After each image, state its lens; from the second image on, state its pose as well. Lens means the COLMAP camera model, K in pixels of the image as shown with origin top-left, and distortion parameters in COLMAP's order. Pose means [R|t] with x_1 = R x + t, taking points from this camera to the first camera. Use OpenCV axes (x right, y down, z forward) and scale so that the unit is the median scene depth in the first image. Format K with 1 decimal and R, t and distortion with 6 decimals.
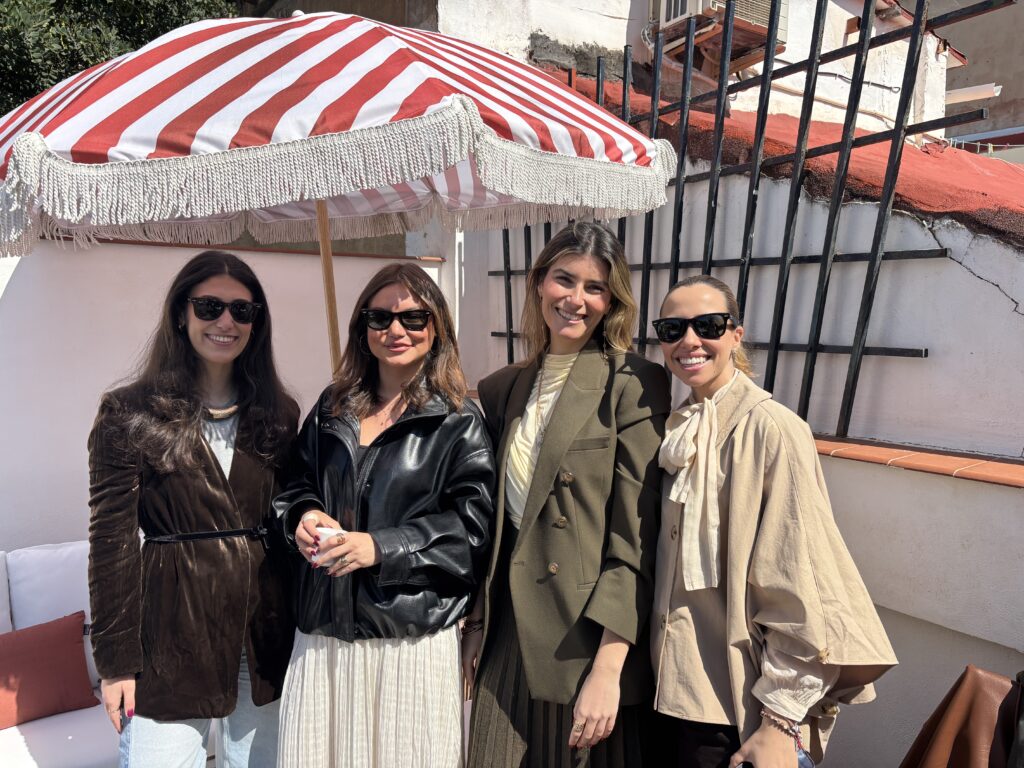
lens RADIAL K [[765.2, 0, 508.6], [0, 765.2, 385.7], [0, 0, 1]] dist [0.010989, -0.007377]
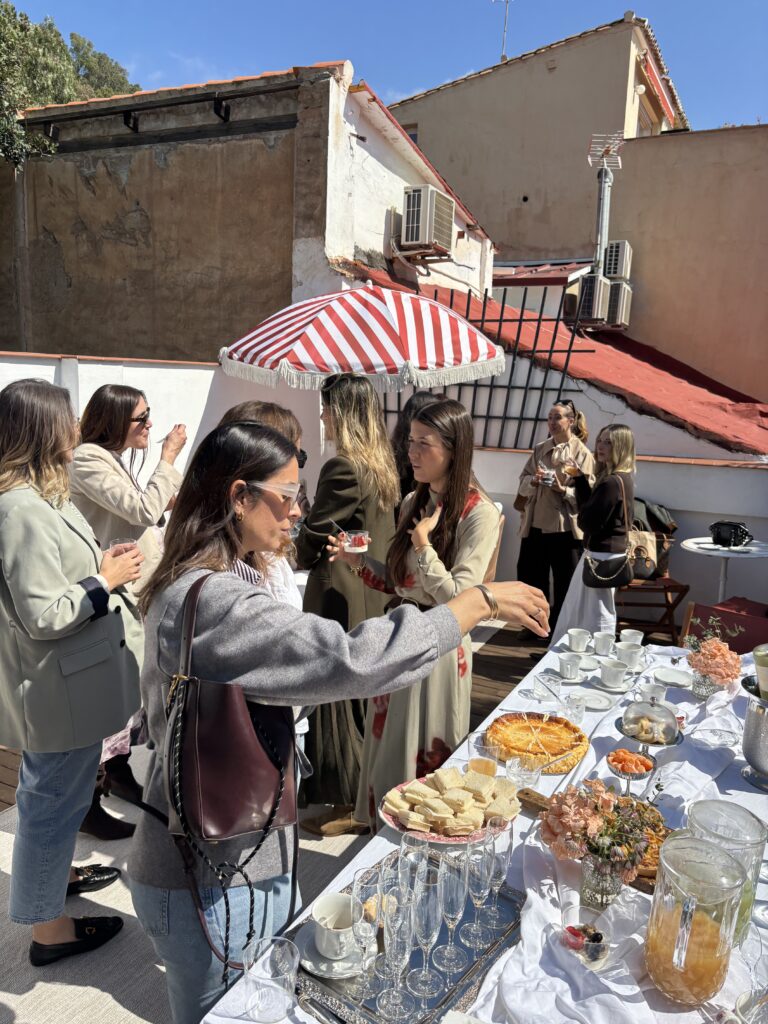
lens RADIAL K [[765.2, 0, 386.5], [0, 765.2, 507.7], [0, 0, 1]] dist [0.010989, -0.007377]
pose [[0.858048, -0.064333, 0.509524, -1.625377], [0.017539, 0.995215, 0.096122, -0.004949], [-0.513270, -0.073540, 0.855071, -1.238879]]
